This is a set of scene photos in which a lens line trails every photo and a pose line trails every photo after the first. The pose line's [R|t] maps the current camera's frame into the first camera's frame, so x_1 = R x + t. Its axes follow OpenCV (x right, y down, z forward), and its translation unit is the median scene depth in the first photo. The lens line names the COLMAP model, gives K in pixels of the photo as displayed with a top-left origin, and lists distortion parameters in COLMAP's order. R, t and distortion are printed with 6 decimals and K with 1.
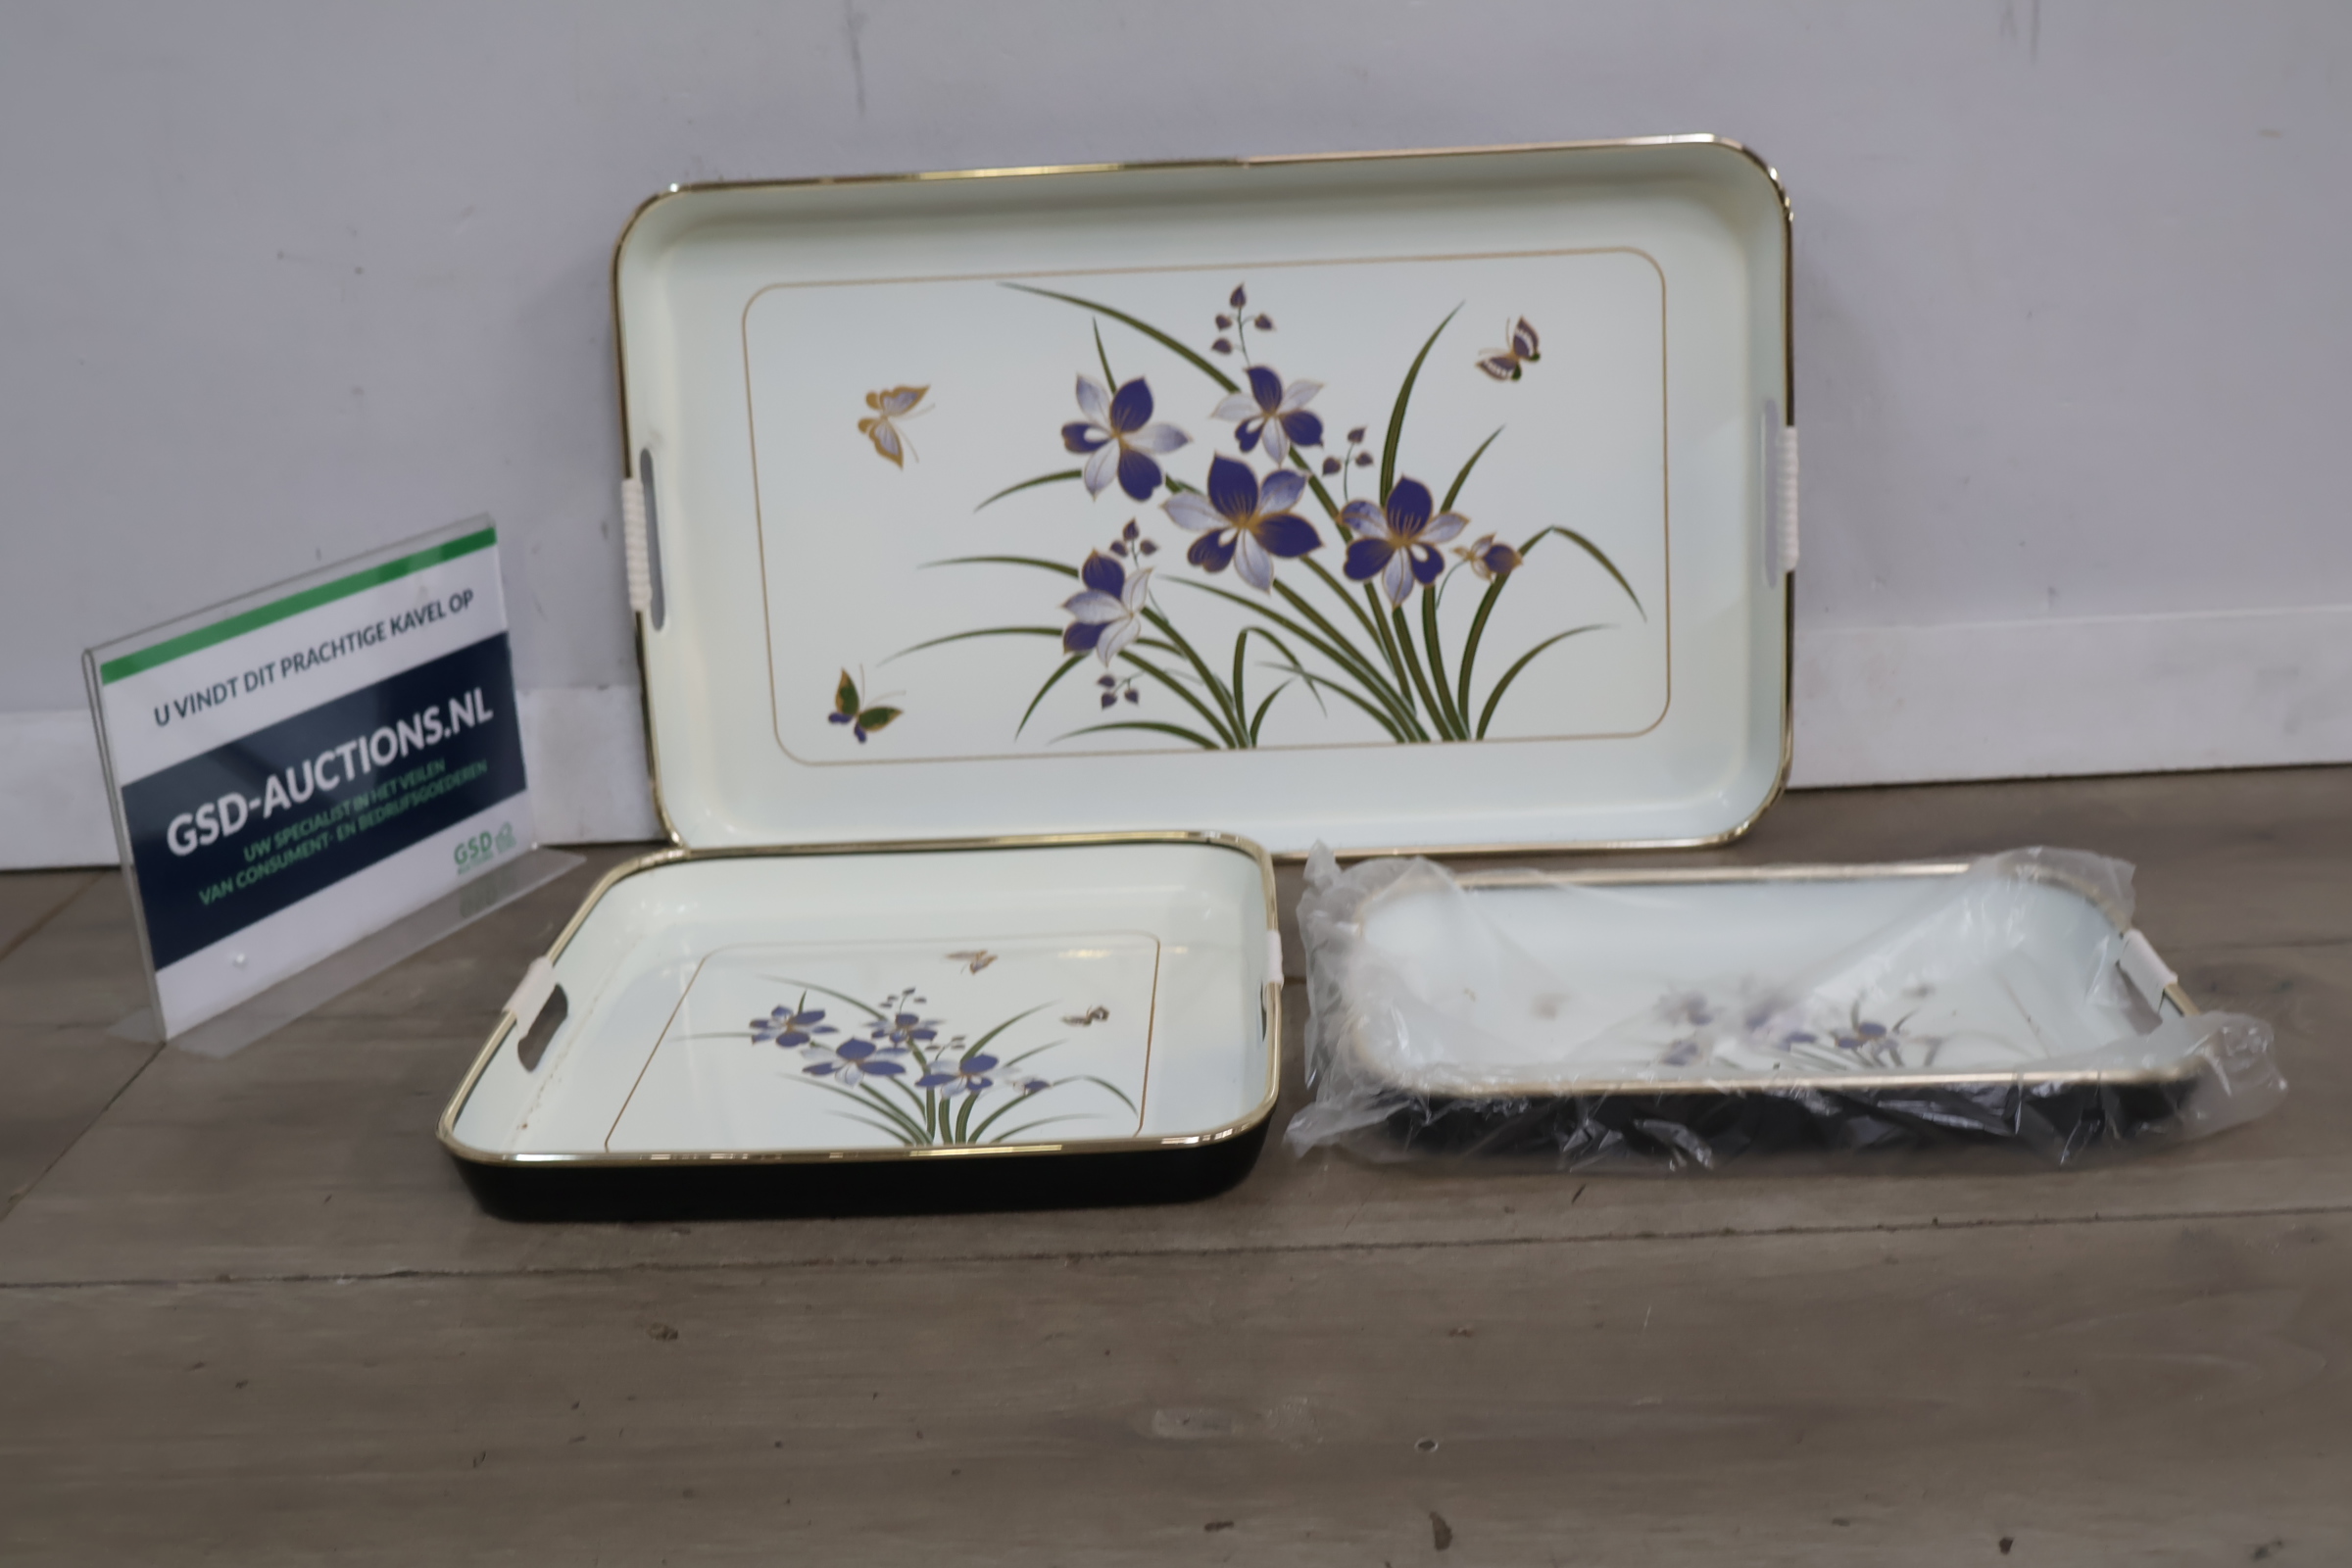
lens RADIAL K [[2501.5, 0, 1156.1], [0, 2501.5, 795.1], [0, 0, 1]] dist [-0.000086, 0.000000]
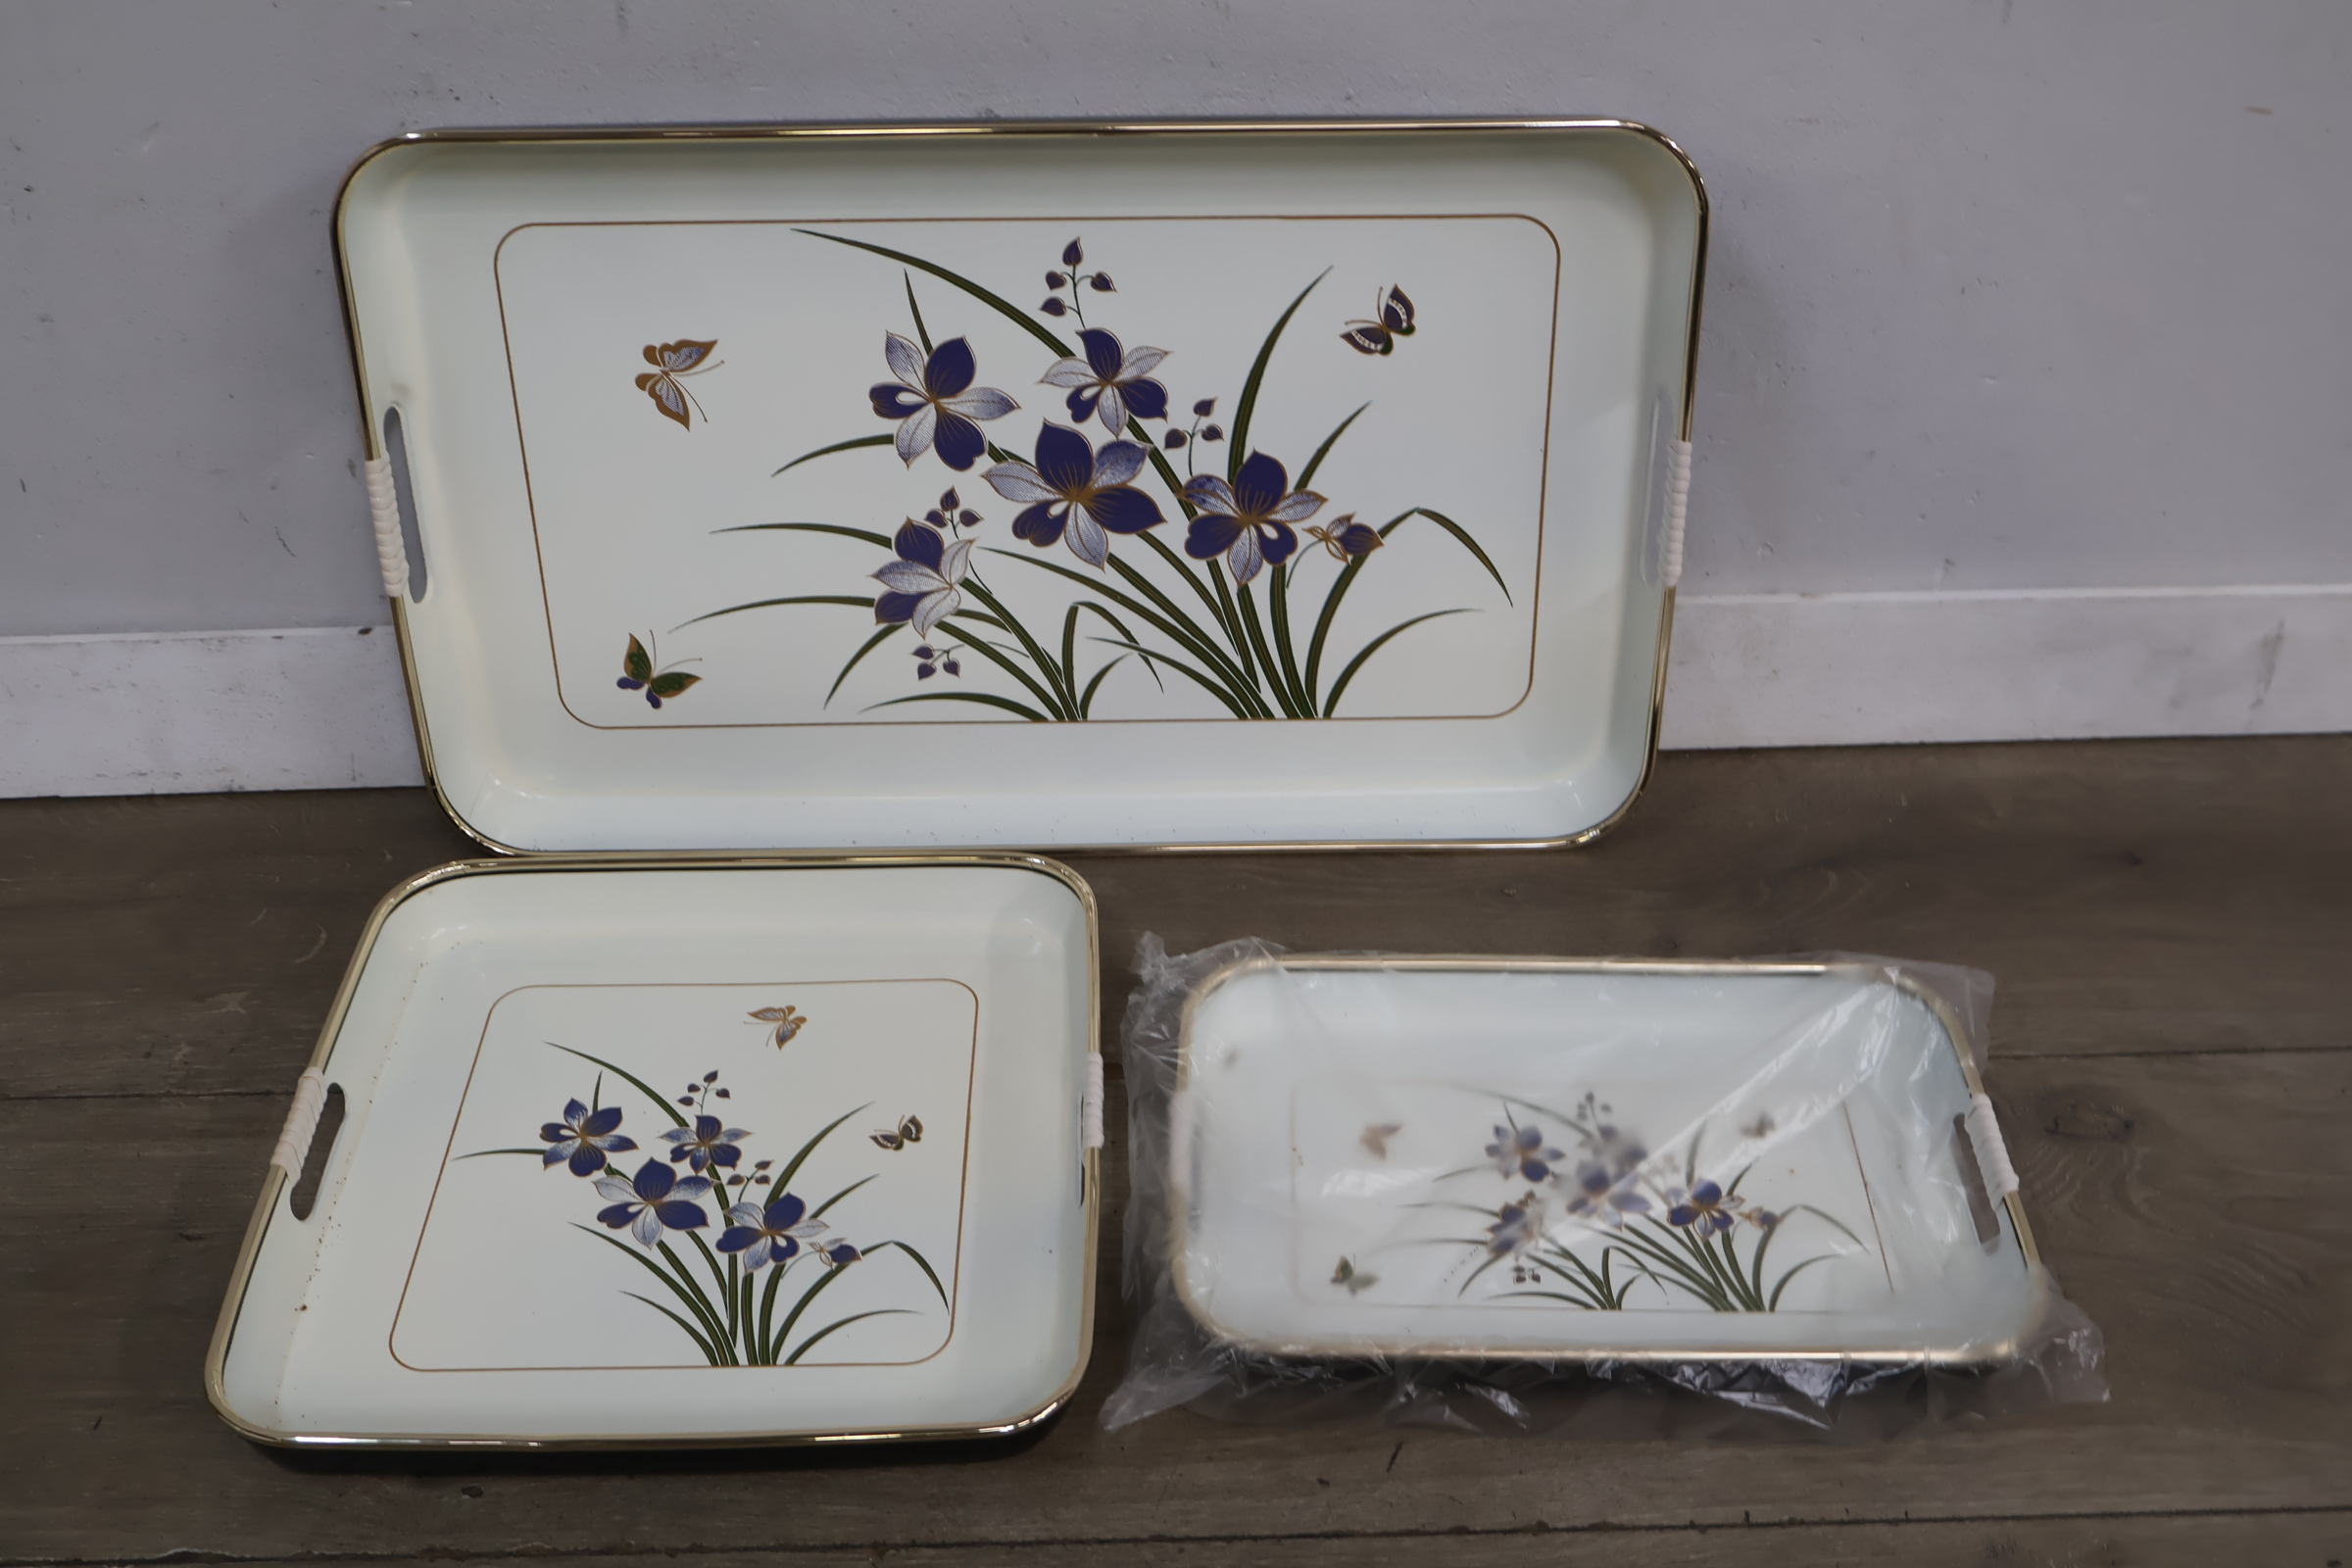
lens RADIAL K [[2501.5, 0, 1168.2], [0, 2501.5, 800.4], [0, 0, 1]] dist [-0.000086, 0.000000]
pose [[0.997913, 0.005724, 0.064313, 0.010985], [-0.026150, 0.946546, 0.321507, -0.294895], [-0.059035, -0.322518, 0.944721, 0.116478]]
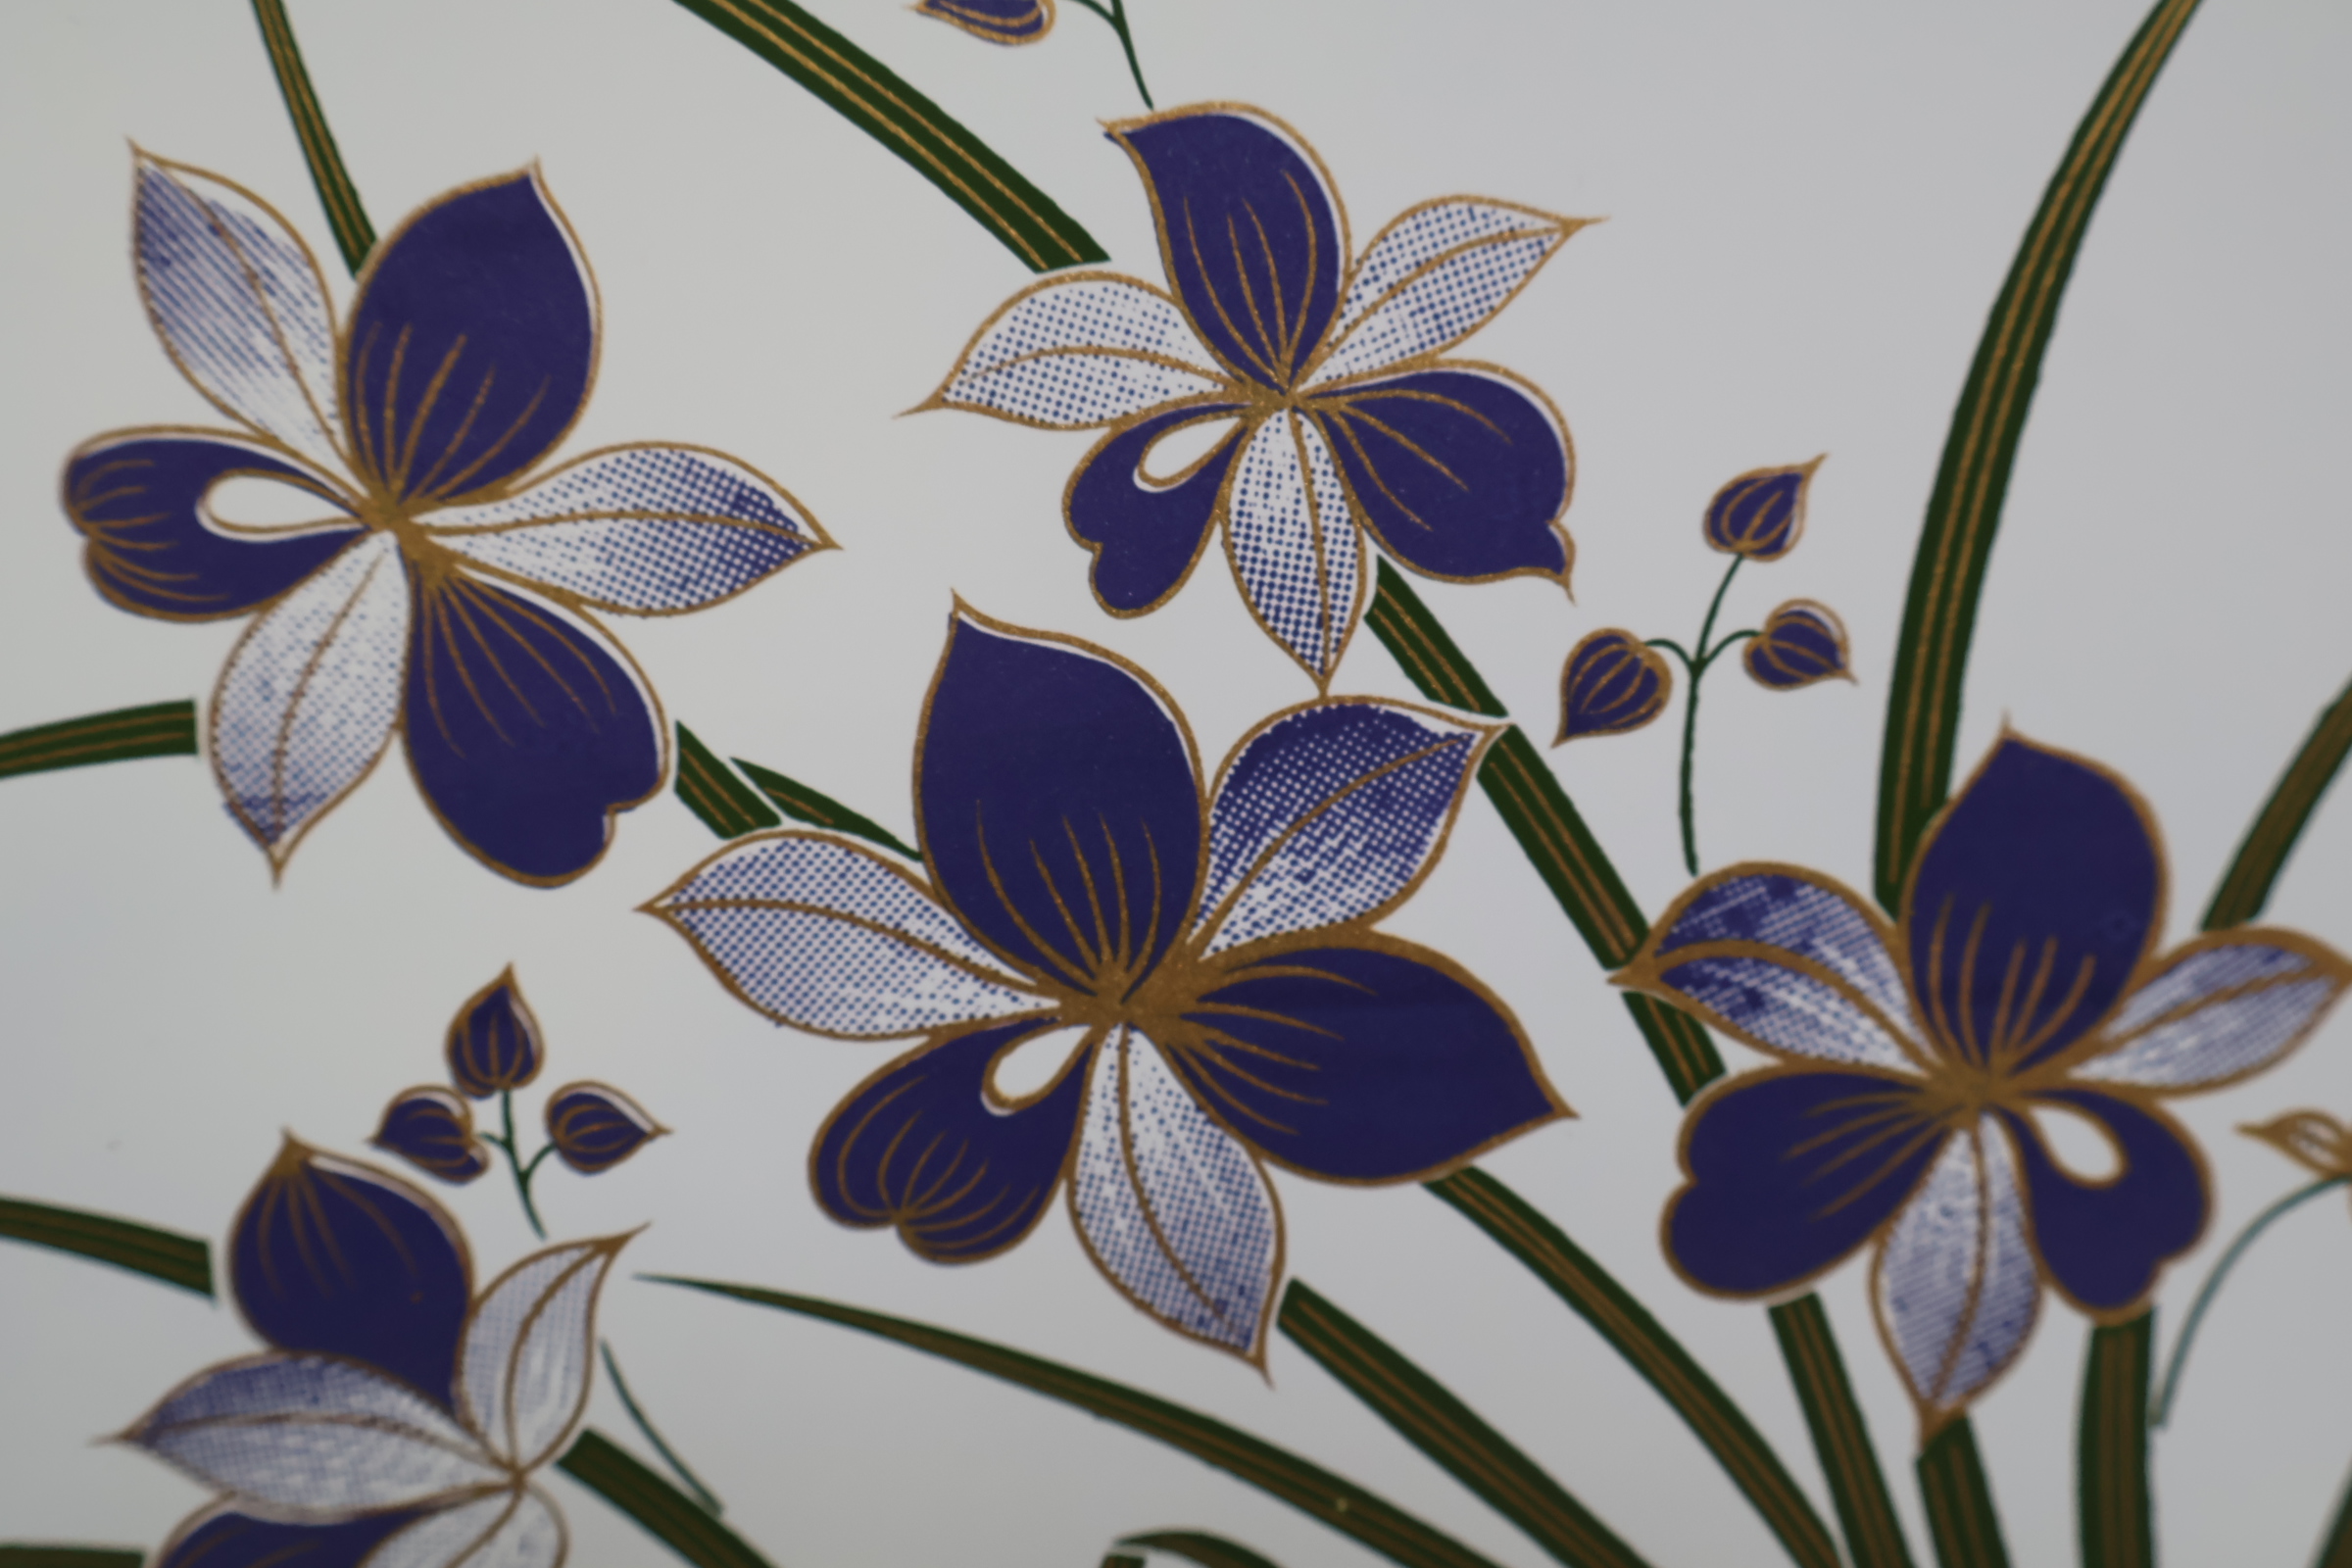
lens RADIAL K [[2501.5, 0, 1170.0], [0, 2501.5, 737.6], [0, 0, 1]] dist [-0.000086, 0.000000]
pose [[0.998078, -0.007302, 0.061538, 0.027560], [0.007783, 0.999941, -0.007579, -0.126048], [-0.061479, 0.008044, 0.998076, 0.821128]]
